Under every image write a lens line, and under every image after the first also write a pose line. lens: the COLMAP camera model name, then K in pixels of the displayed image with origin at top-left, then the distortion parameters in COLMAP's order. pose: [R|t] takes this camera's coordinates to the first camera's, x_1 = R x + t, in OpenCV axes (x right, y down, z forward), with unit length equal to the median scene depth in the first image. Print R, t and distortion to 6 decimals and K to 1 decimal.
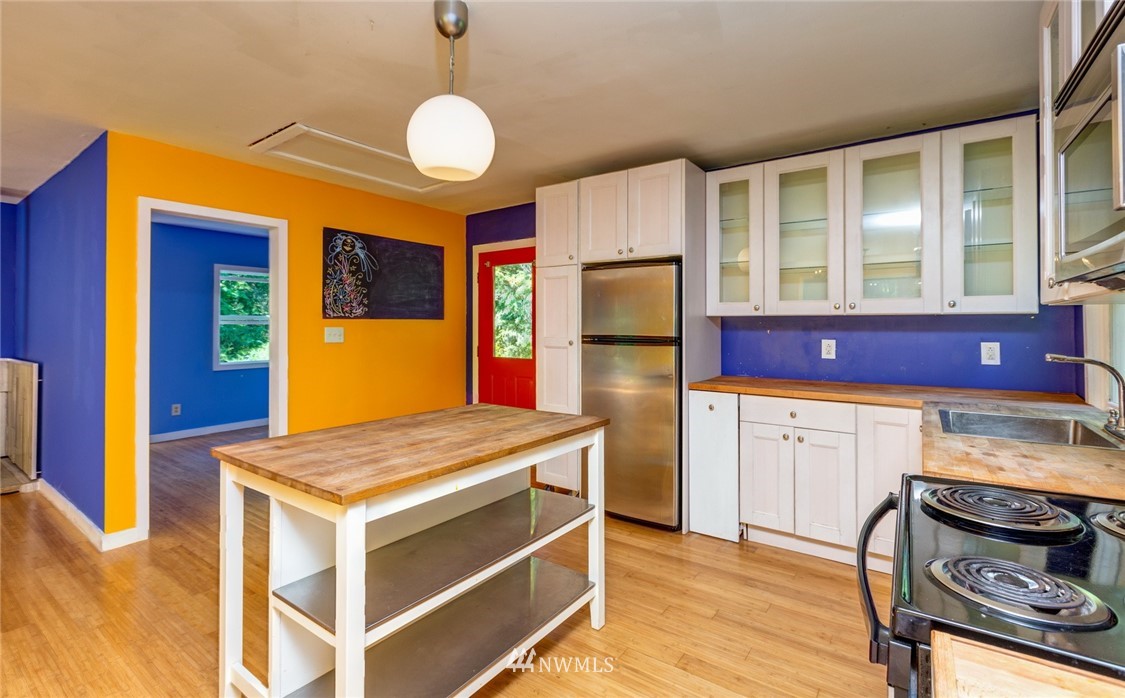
lens RADIAL K [[505.7, 0, 560.3], [0, 505.7, 320.2], [0, 0, 1]] dist [-0.008260, 0.000002]
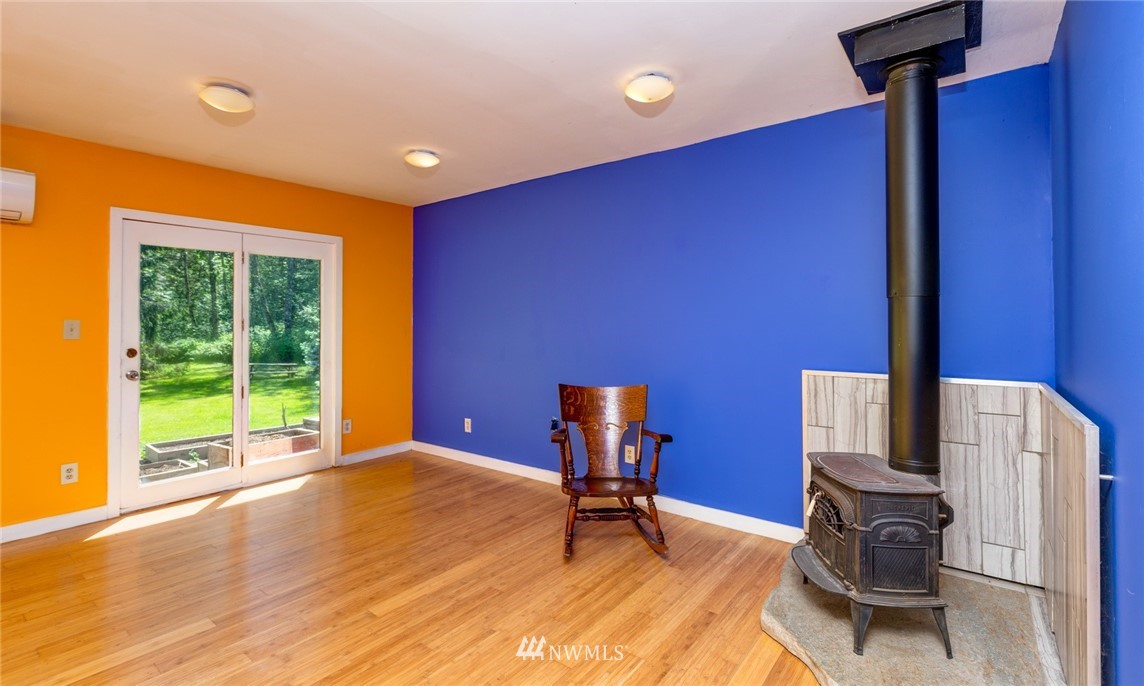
lens RADIAL K [[519.5, 0, 572.5], [0, 519.5, 310.3], [0, 0, 1]] dist [0.000560, 0.000256]
pose [[-0.039503, -0.021077, -0.998997, -0.685391], [0.012125, 0.999694, -0.021571, 0.012773], [0.999146, -0.012964, -0.039235, 0.669175]]
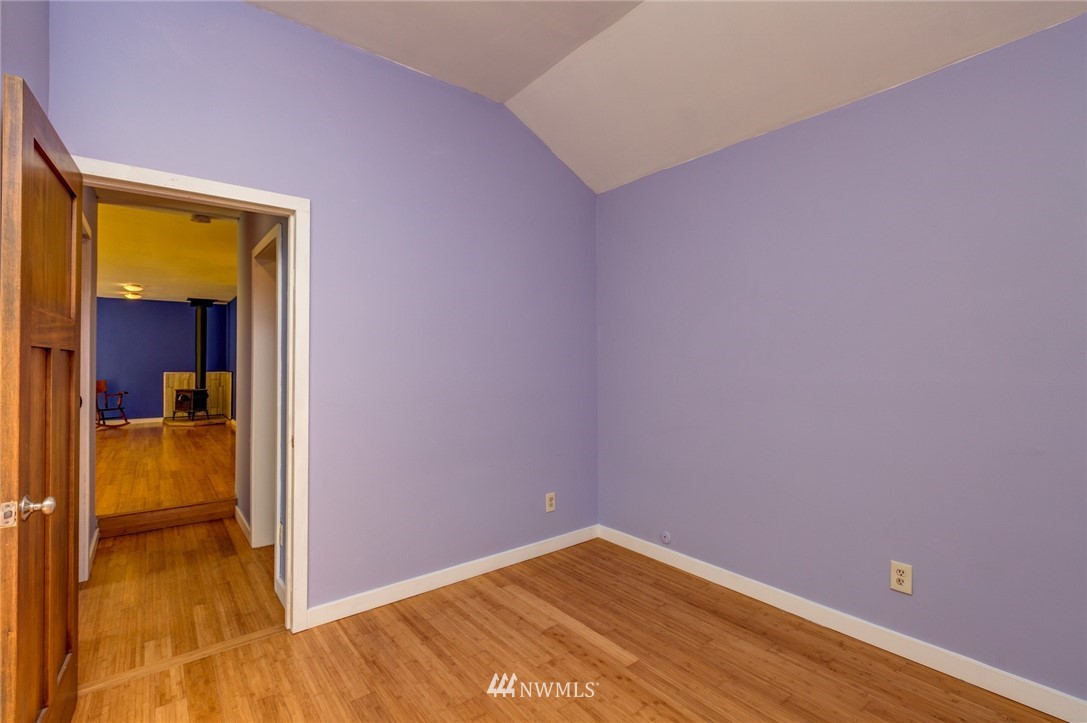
lens RADIAL K [[496.7, 0, 544.8], [0, 496.7, 354.9], [0, 0, 1]] dist [-0.000492, -0.000070]
pose [[0.960541, -0.008639, -0.278003, 1.120101], [0.007688, 0.999960, -0.004511, 0.024752], [0.278031, 0.002196, 0.960570, -0.919318]]
